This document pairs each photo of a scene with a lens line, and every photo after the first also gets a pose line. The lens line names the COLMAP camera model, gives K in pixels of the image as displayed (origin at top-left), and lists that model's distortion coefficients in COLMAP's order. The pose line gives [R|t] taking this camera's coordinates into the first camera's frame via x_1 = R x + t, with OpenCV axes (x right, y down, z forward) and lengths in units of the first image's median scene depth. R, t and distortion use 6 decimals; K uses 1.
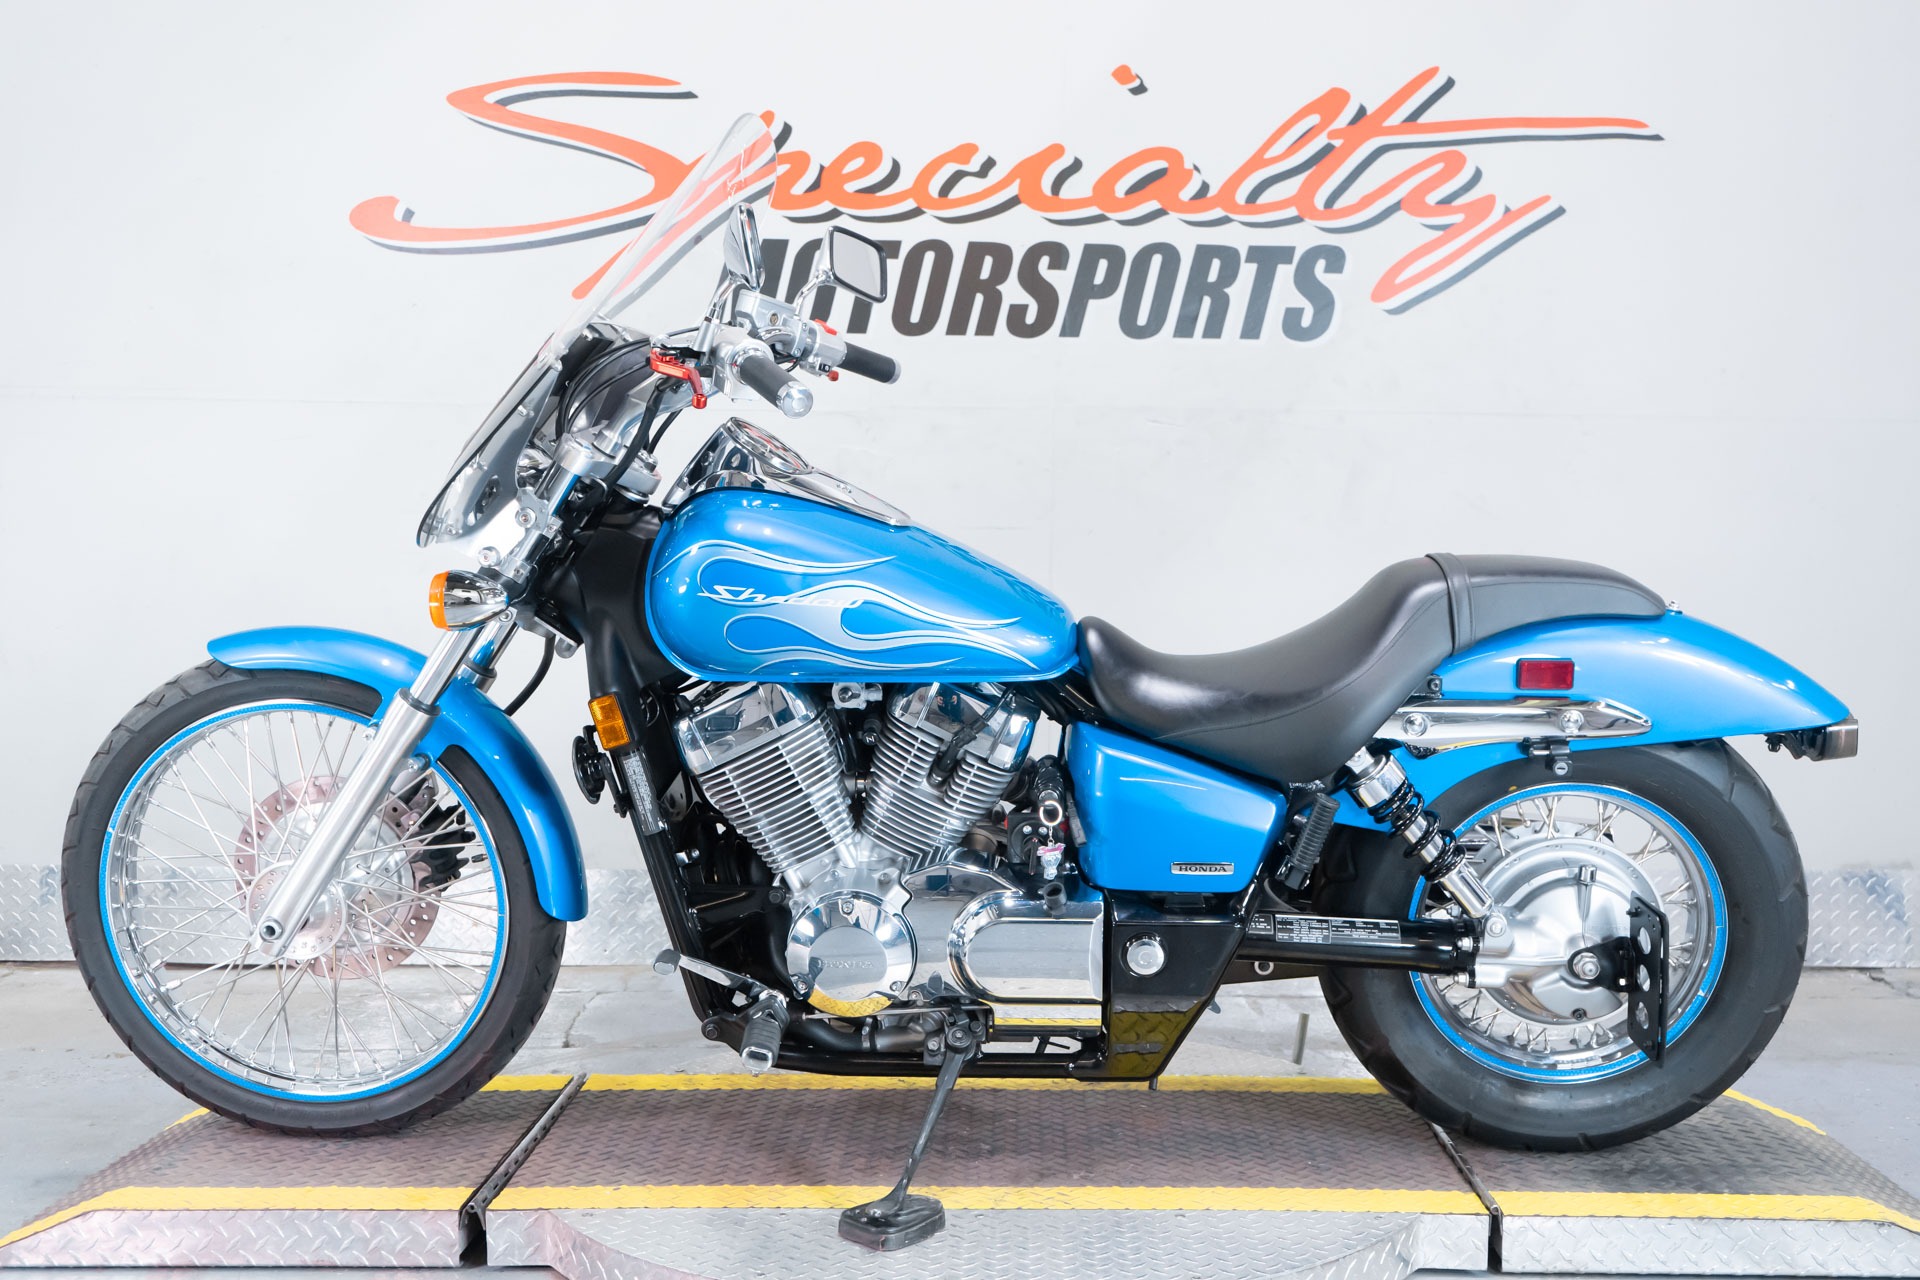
lens RADIAL K [[1978.5, 0, 941.1], [0, 1978.5, 636.2], [0, 0, 1]] dist [0.015096, 0.000000]
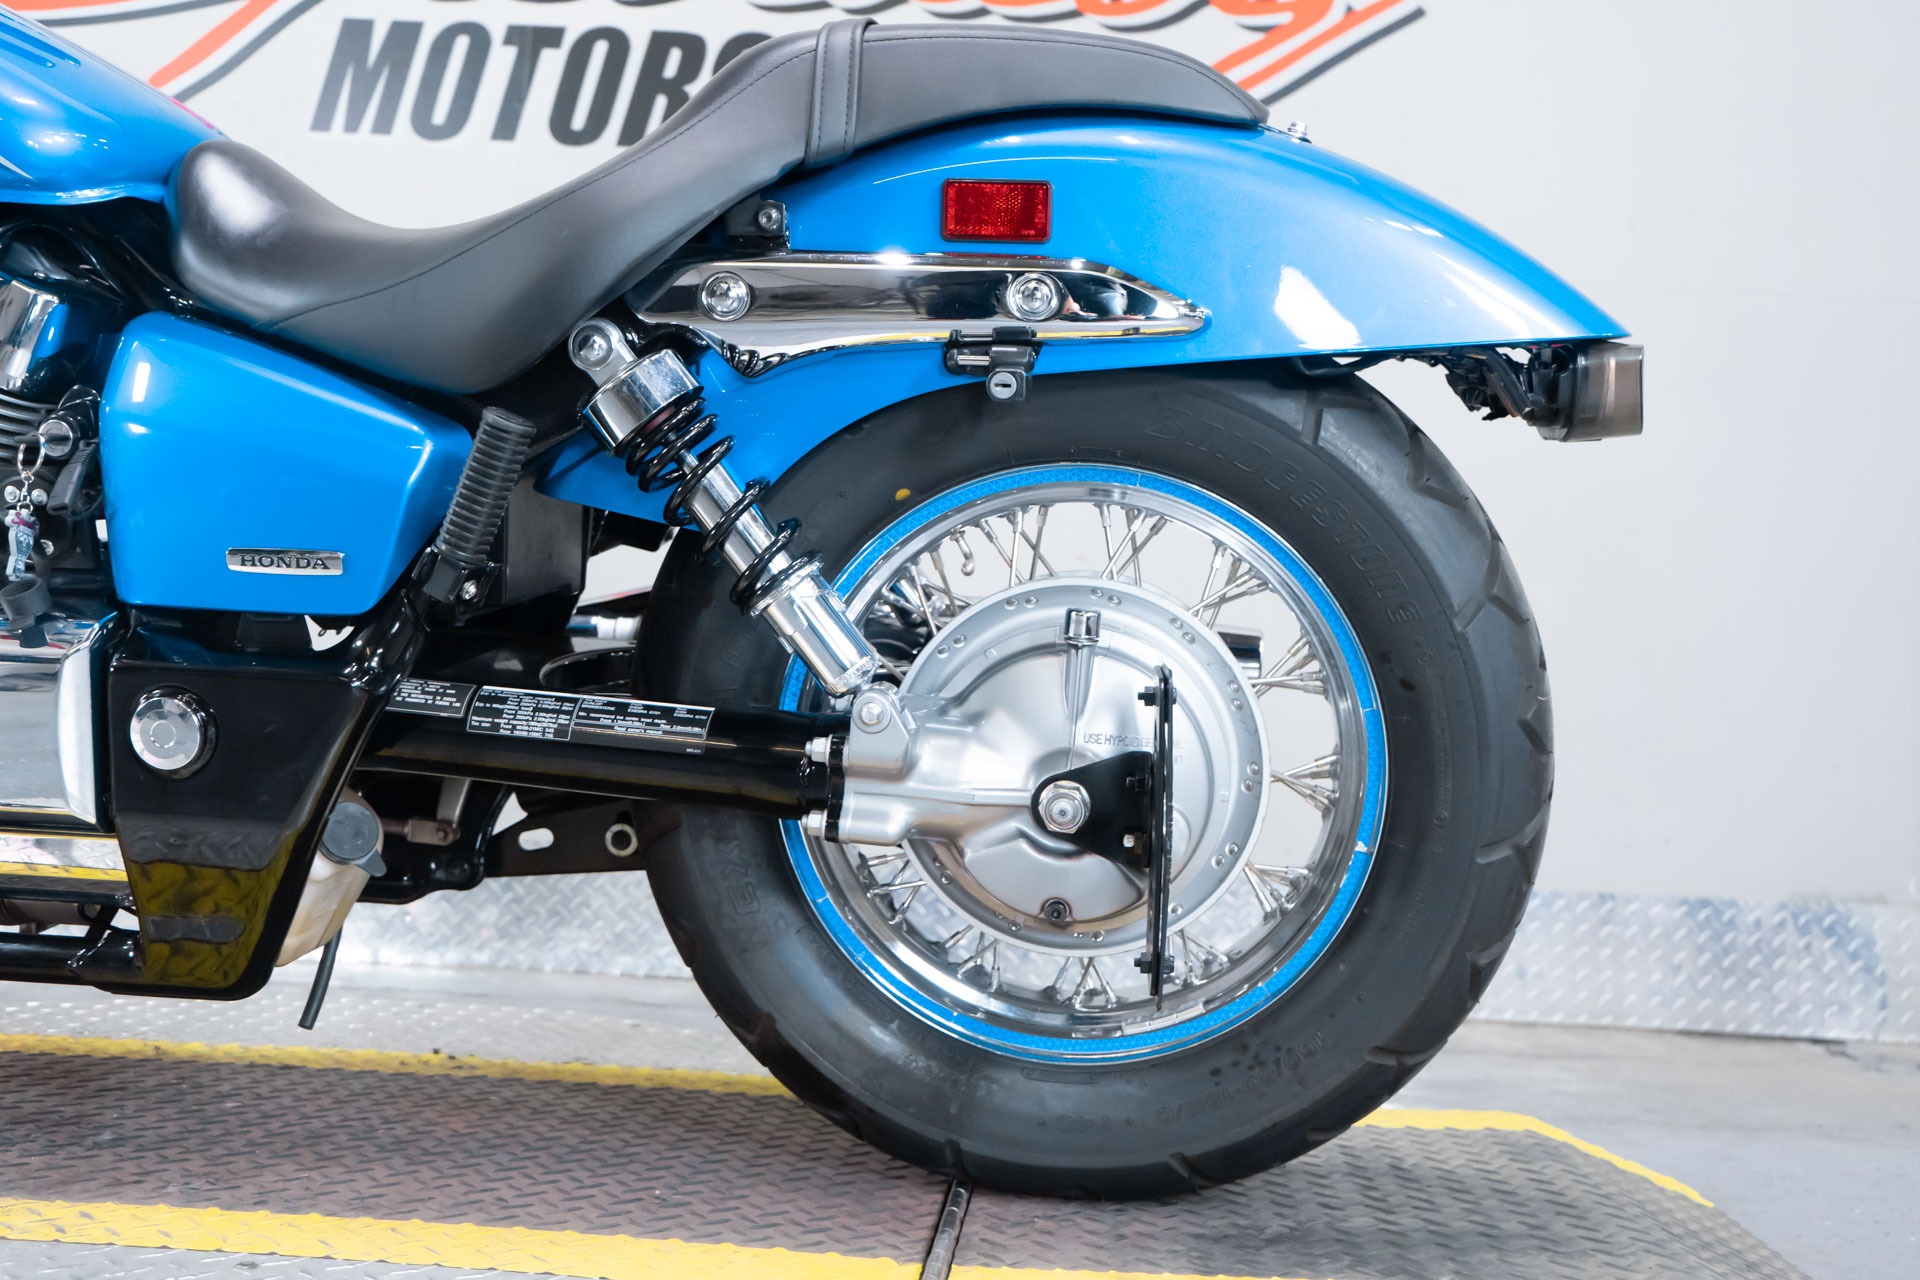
lens RADIAL K [[1877.5, 0, 938.8], [0, 1877.5, 612.7], [0, 0, 1]] dist [0.007254, 0.000000]
pose [[0.997849, 0.042439, -0.049956, 0.311379], [-0.046720, 0.995032, -0.087907, 0.159076], [0.045977, 0.090052, 0.994875, 0.521436]]
